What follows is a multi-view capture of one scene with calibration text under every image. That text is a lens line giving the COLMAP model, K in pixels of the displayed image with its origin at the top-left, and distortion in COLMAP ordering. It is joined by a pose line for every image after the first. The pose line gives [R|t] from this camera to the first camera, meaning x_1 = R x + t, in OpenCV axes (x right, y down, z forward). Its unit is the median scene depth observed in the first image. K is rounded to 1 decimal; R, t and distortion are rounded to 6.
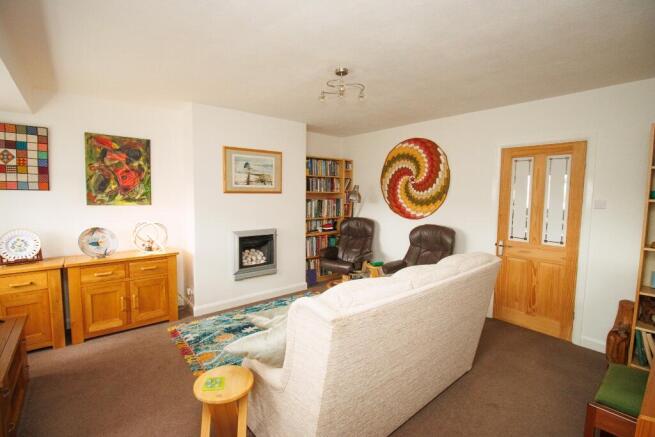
lens RADIAL K [[301.9, 0, 327.5], [0, 301.9, 218.5], [0, 0, 1]] dist [-0.013255, -0.000552]
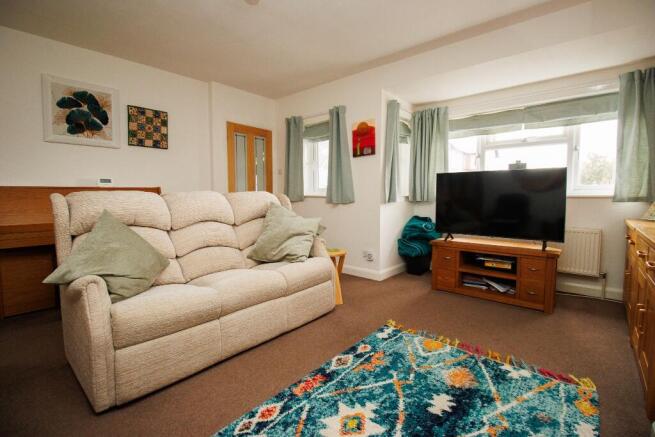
lens RADIAL K [[301.9, 0, 327.5], [0, 301.9, 218.5], [0, 0, 1]] dist [-0.013255, -0.000552]
pose [[-0.986471, 0.003769, -0.163895, -0.017443], [-0.023744, 0.985909, 0.165591, 0.024697], [0.162210, 0.167242, -0.972480, 1.241752]]
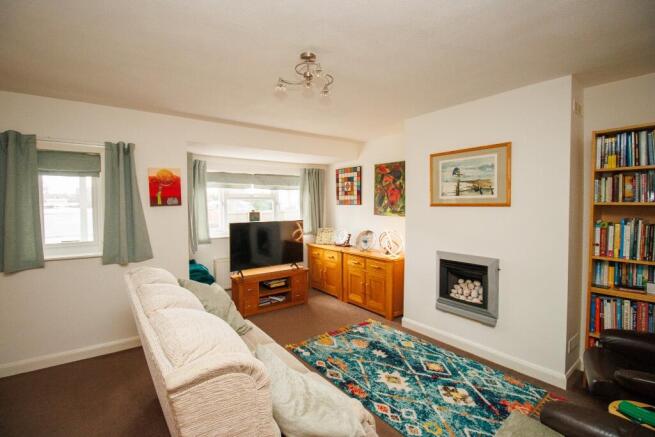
lens RADIAL K [[301.9, 0, 327.5], [0, 301.9, 218.5], [0, 0, 1]] dist [-0.013255, -0.000552]
pose [[-0.050226, 0.034740, -0.998134, 0.597474], [-0.086953, 0.995448, 0.039022, -0.058806], [0.994946, 0.088750, -0.046977, 0.774160]]
